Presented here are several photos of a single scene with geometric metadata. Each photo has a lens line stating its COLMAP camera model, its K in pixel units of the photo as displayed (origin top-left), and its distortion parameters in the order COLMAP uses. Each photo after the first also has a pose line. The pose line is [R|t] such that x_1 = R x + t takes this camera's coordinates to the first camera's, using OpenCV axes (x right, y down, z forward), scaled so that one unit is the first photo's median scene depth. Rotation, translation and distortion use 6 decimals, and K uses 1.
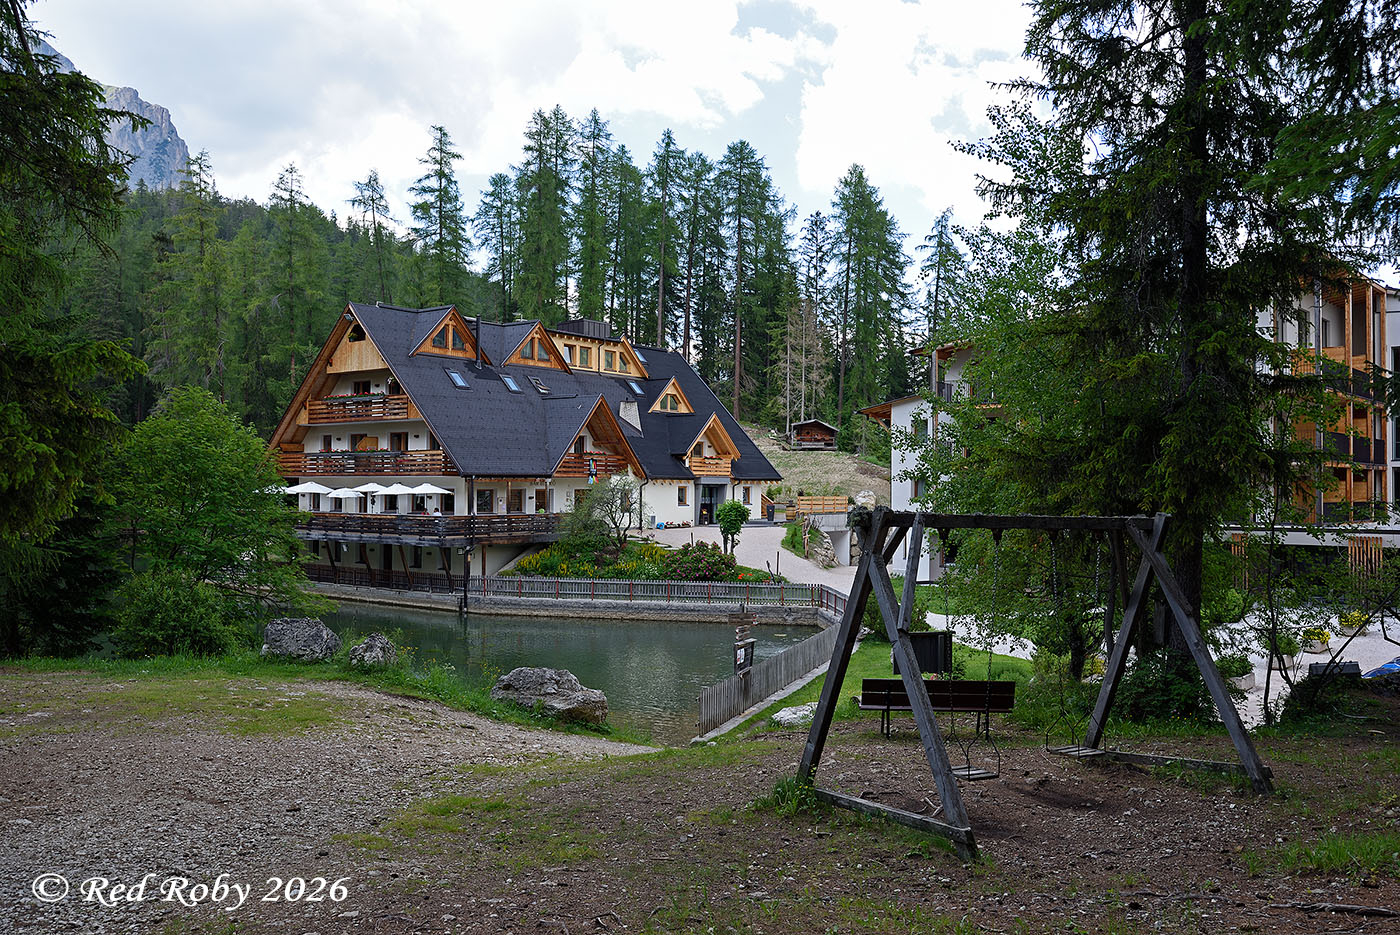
lens RADIAL K [[1176.1, 0, 727.1], [0, 1176.1, 471.1], [0, 0, 1]] dist [-0.063524, 0.007018]
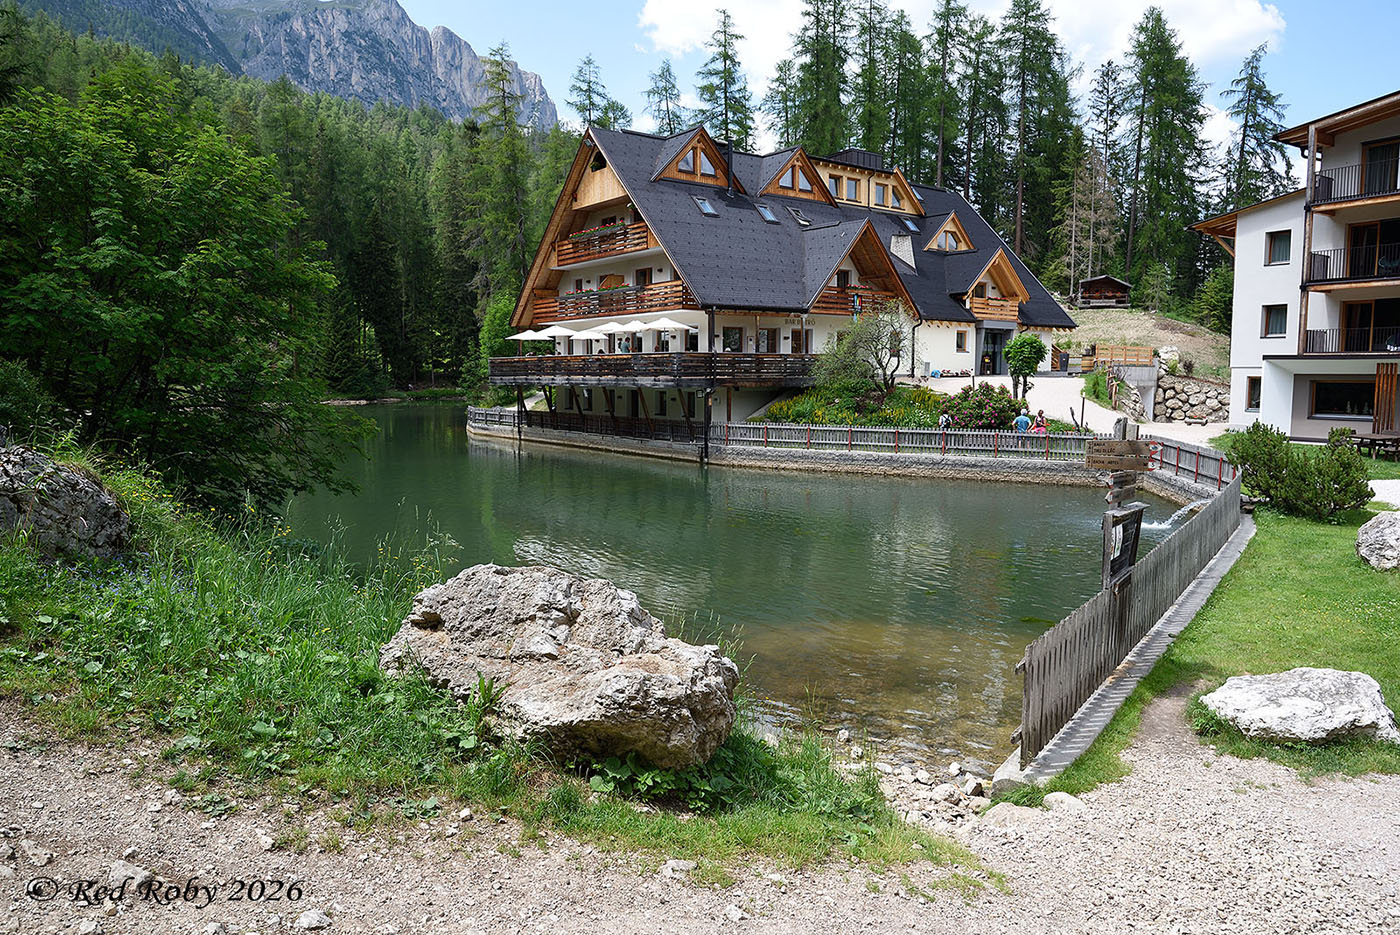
lens RADIAL K [[963.5, 0, 690.4], [0, 963.5, 472.6], [0, 0, 1]] dist [-0.056694, 0.009208]
pose [[0.952975, 0.025608, -0.301965, -0.011458], [0.009158, 0.993535, 0.113160, 0.033769], [0.302911, -0.110604, 0.946579, 0.229585]]
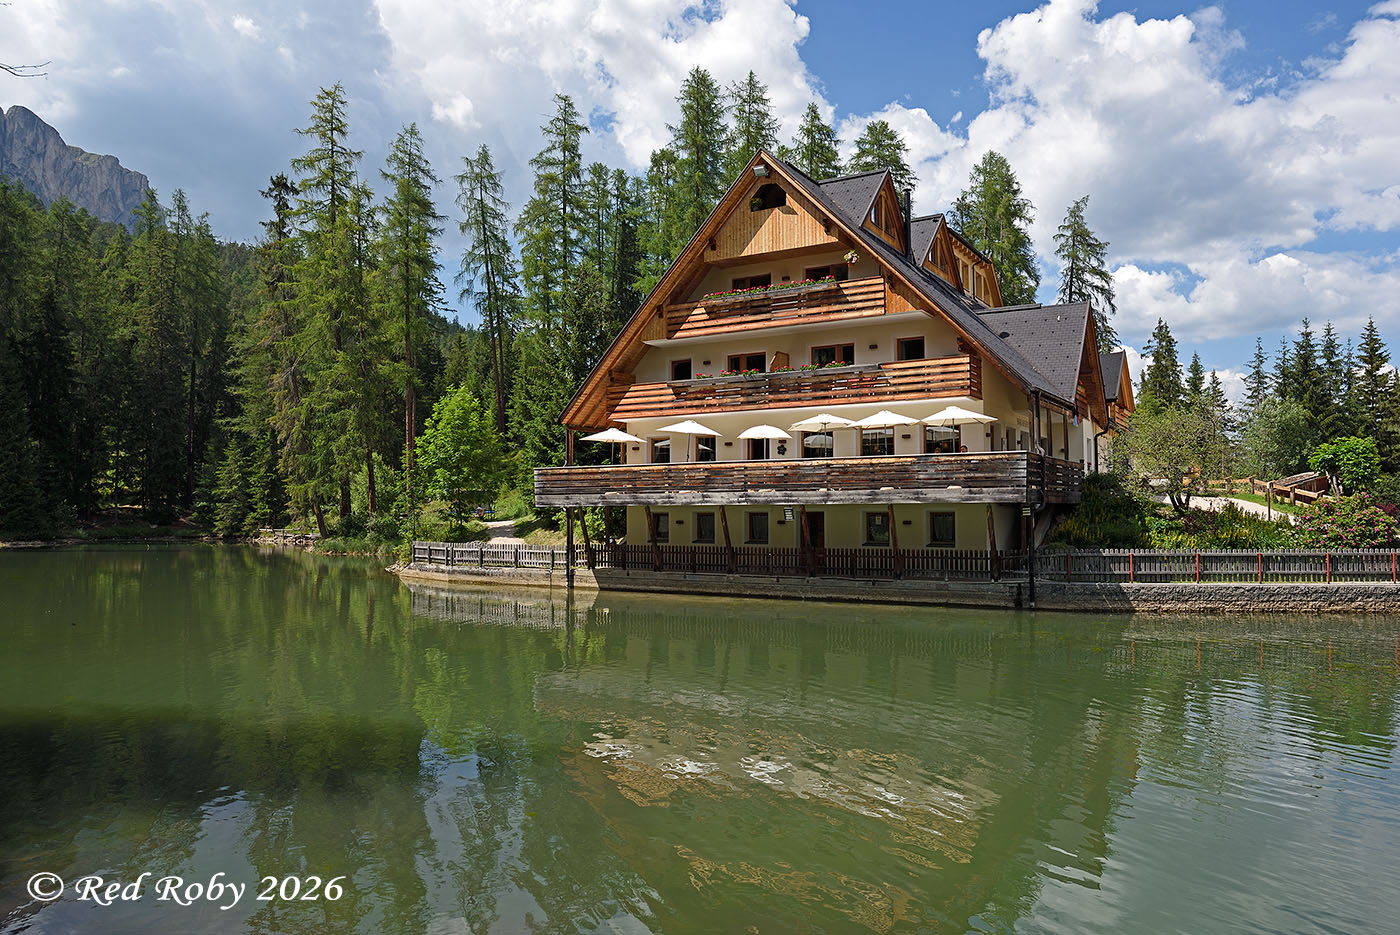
lens RADIAL K [[988.4, 0, 723.4], [0, 988.4, 462.3], [0, 0, 1]] dist [-0.038505, 0.005815]
pose [[0.995597, -0.004584, 0.093622, -0.324638], [0.008097, 0.999276, -0.037184, 0.045020], [-0.093384, 0.037779, 0.994913, 0.364303]]
